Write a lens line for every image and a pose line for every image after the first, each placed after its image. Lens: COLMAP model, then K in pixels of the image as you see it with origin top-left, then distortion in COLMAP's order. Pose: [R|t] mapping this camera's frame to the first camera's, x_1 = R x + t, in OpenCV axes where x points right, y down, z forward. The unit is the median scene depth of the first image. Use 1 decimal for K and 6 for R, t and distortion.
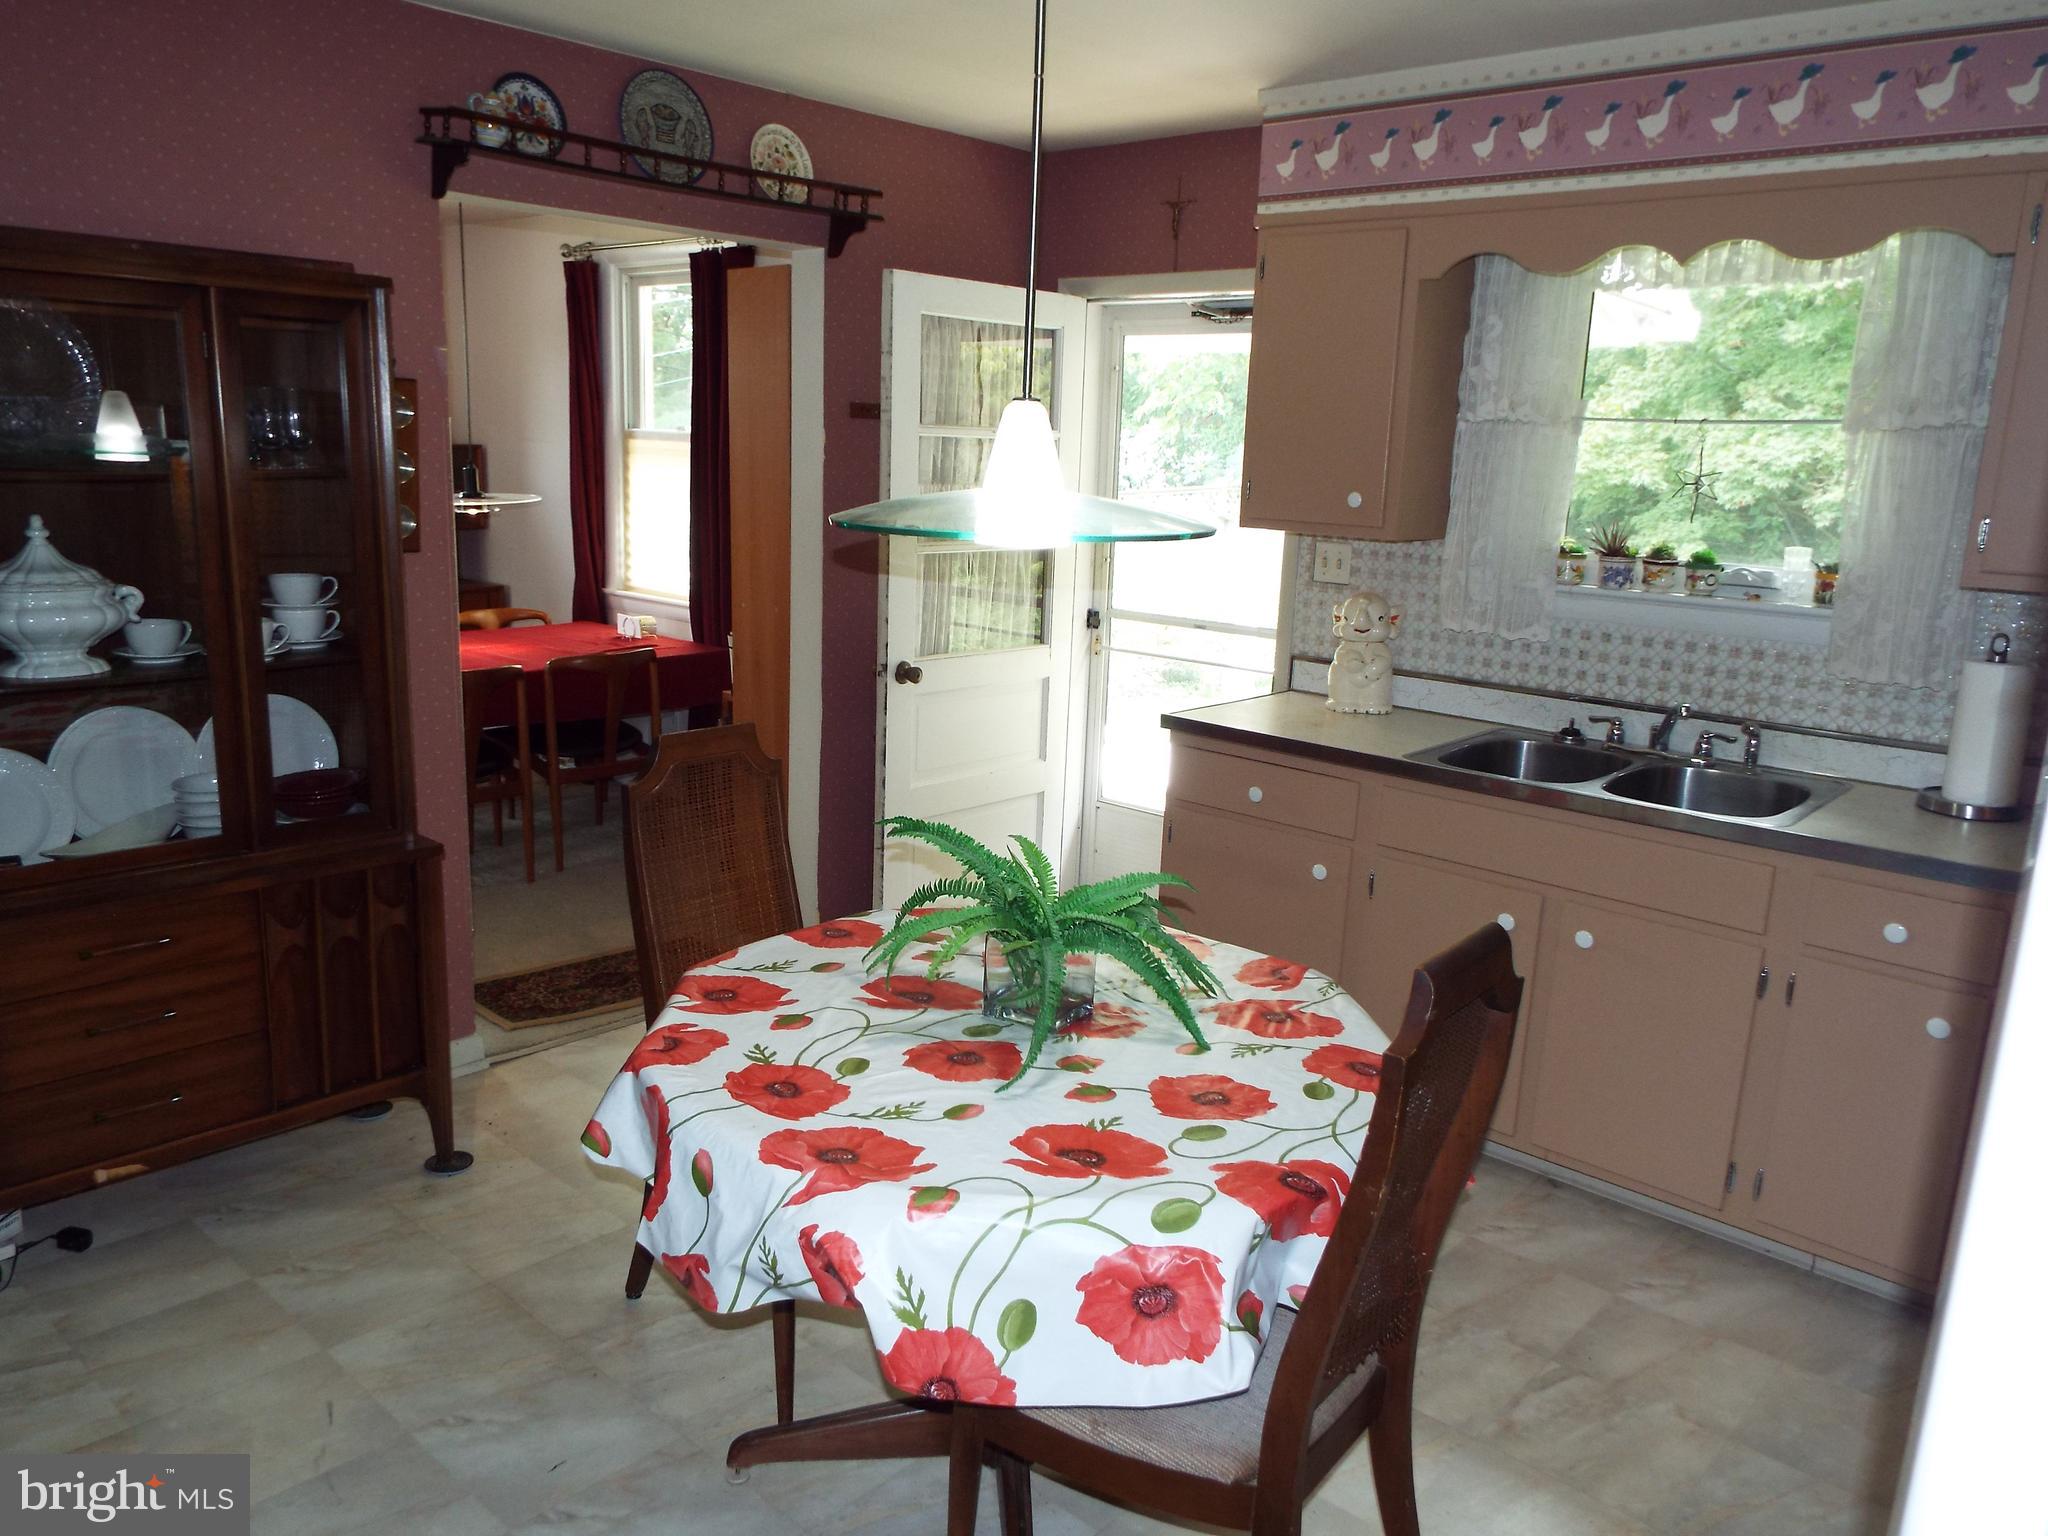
lens RADIAL K [[1479.1, 0, 1024.0], [0, 1479.1, 768.0], [0, 0, 1]] dist [0.029144, -0.003526]
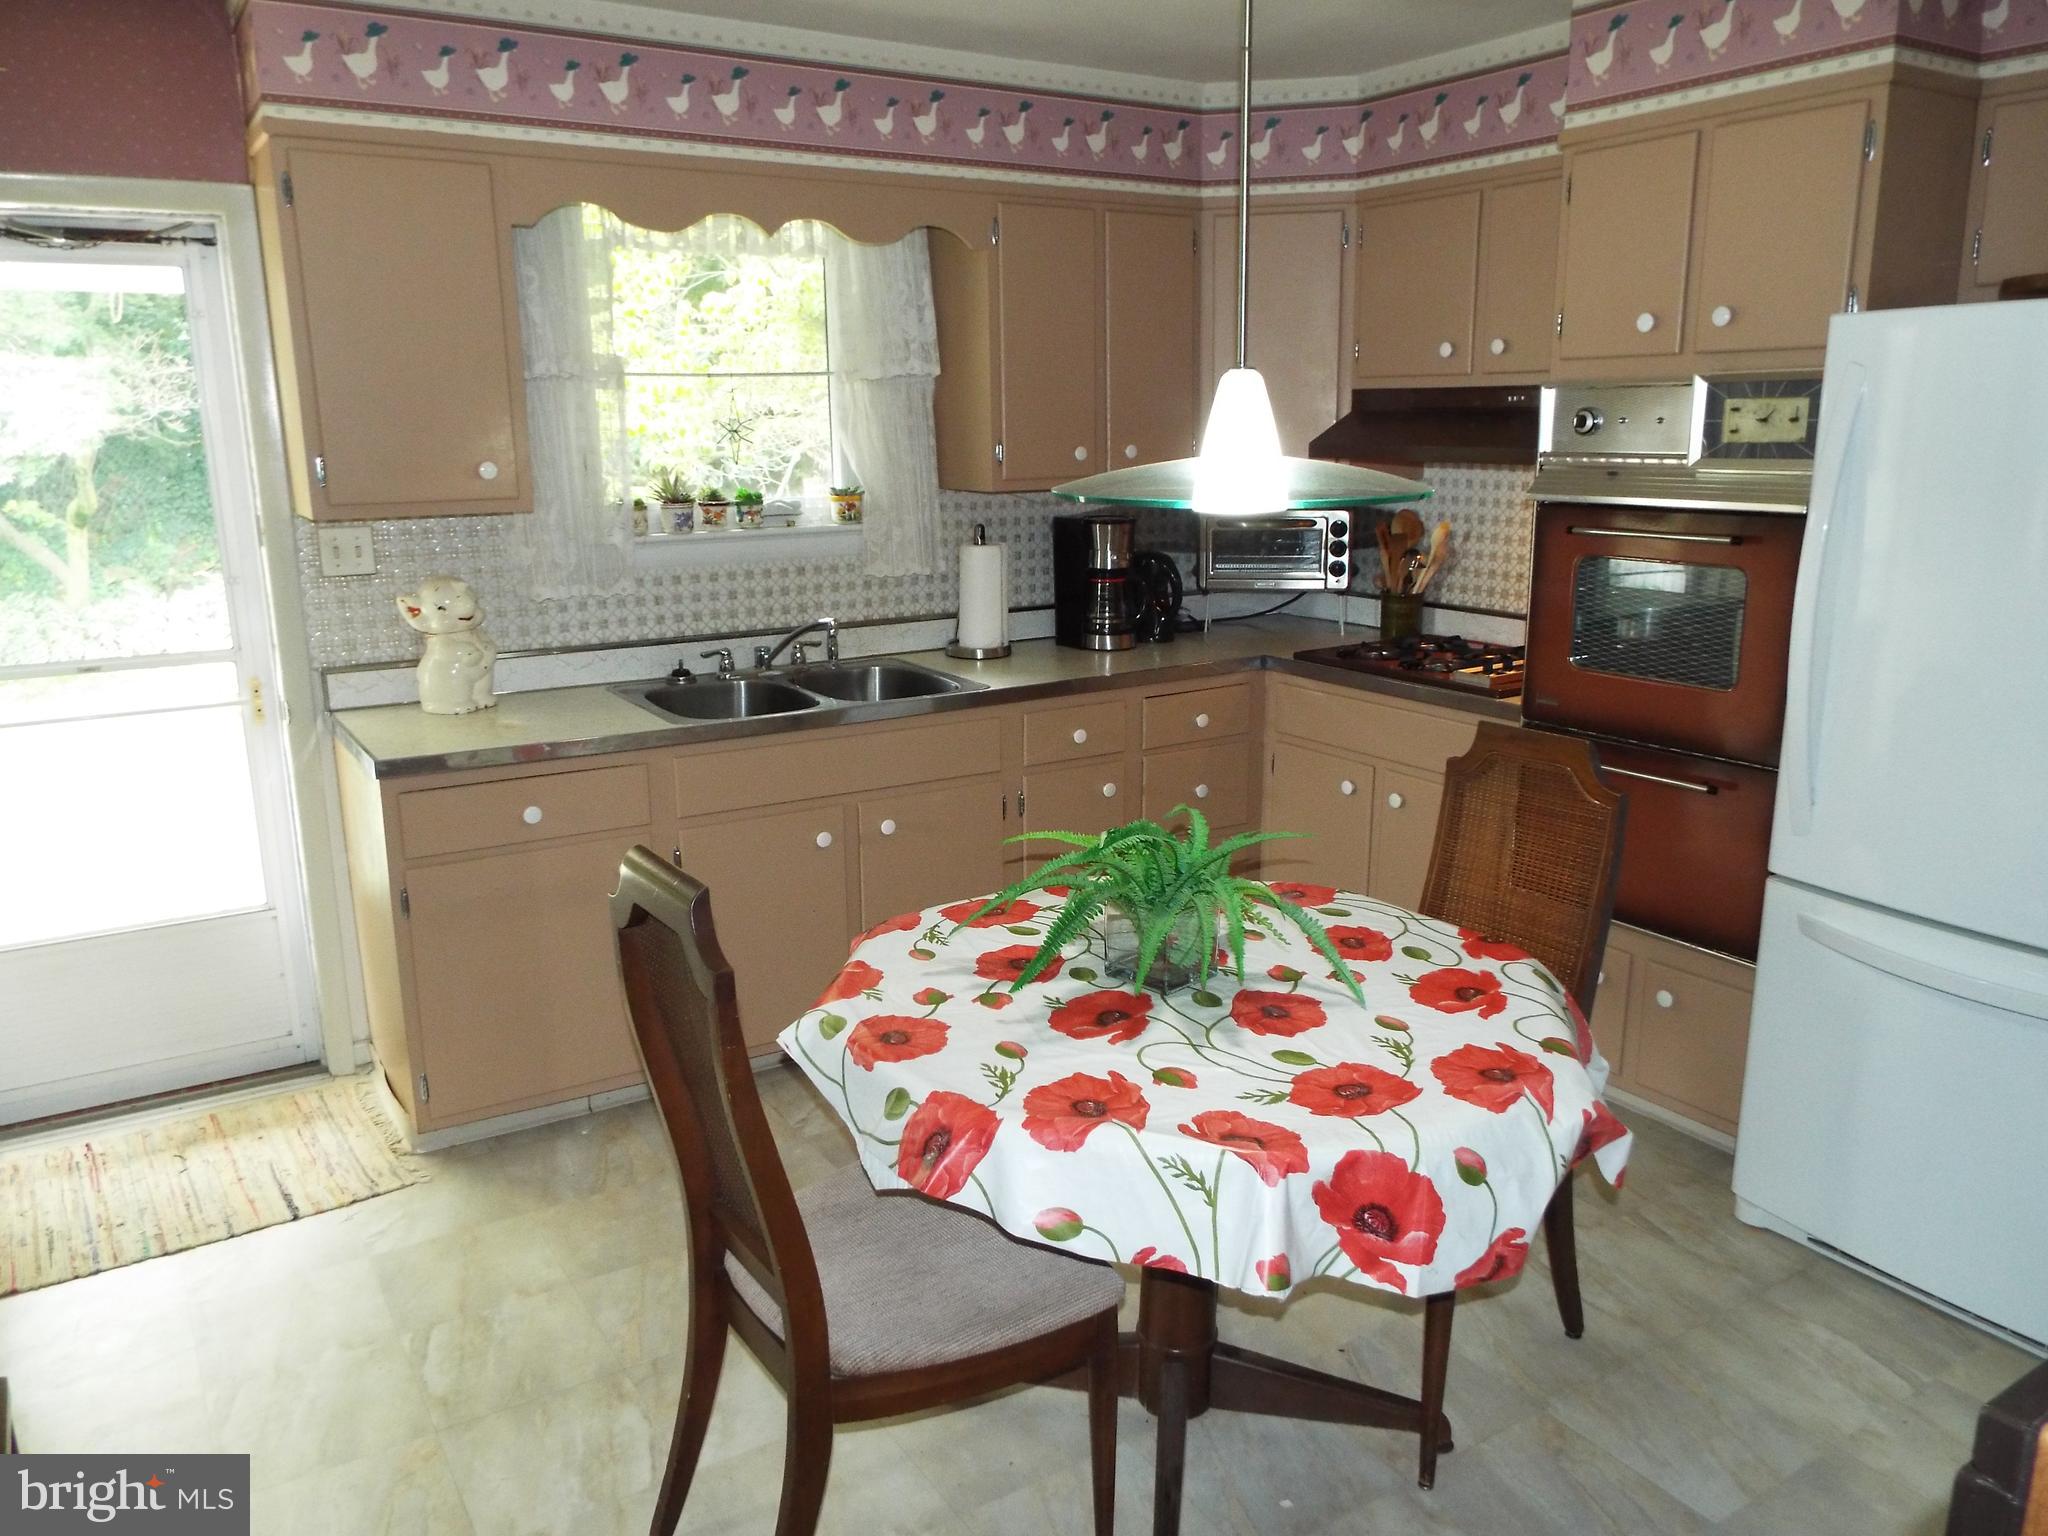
lens RADIAL K [[1488.1, 0, 990.5], [0, 1488.1, 776.4], [0, 0, 1]] dist [0.003944, -0.003650]
pose [[0.281414, -0.269382, 0.920999, -0.803123], [0.230583, 0.950649, 0.207599, -0.175657], [-0.931471, 0.153946, 0.329641, 0.654183]]
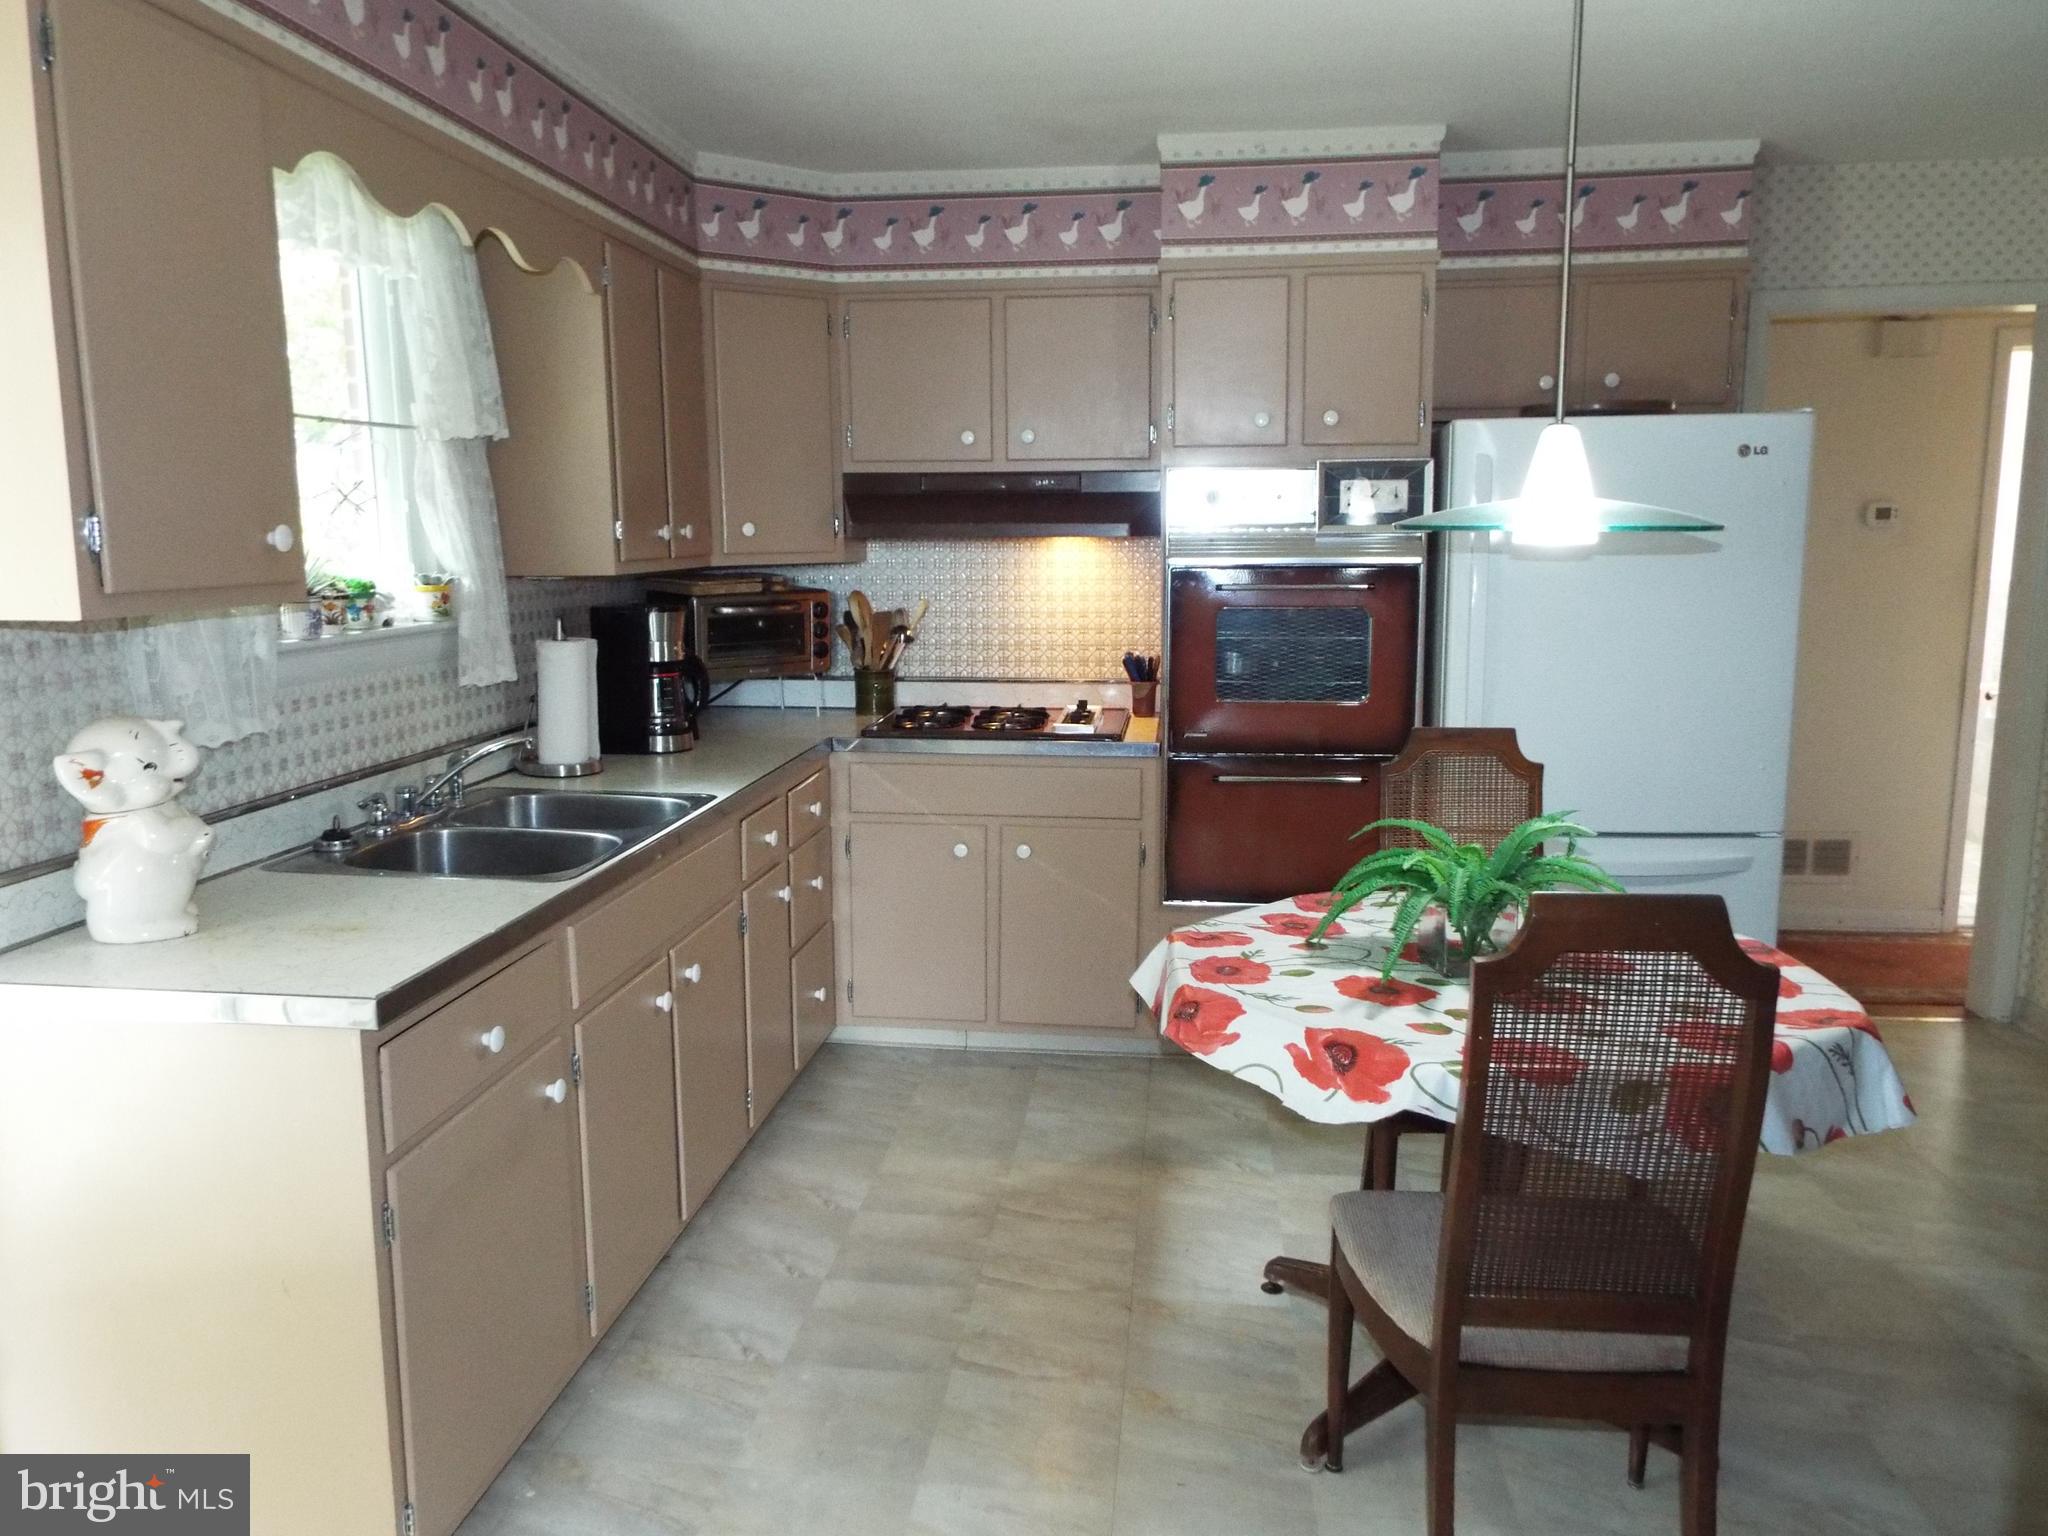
lens RADIAL K [[1511.6, 0, 1008.7], [0, 1511.6, 775.2], [0, 0, 1]] dist [-0.006186, -0.002133]
pose [[-0.571068, -0.171105, 0.802872, -0.595395], [0.160136, 0.936027, 0.313385, -0.333353], [-0.805132, 0.307533, -0.507135, 1.576839]]
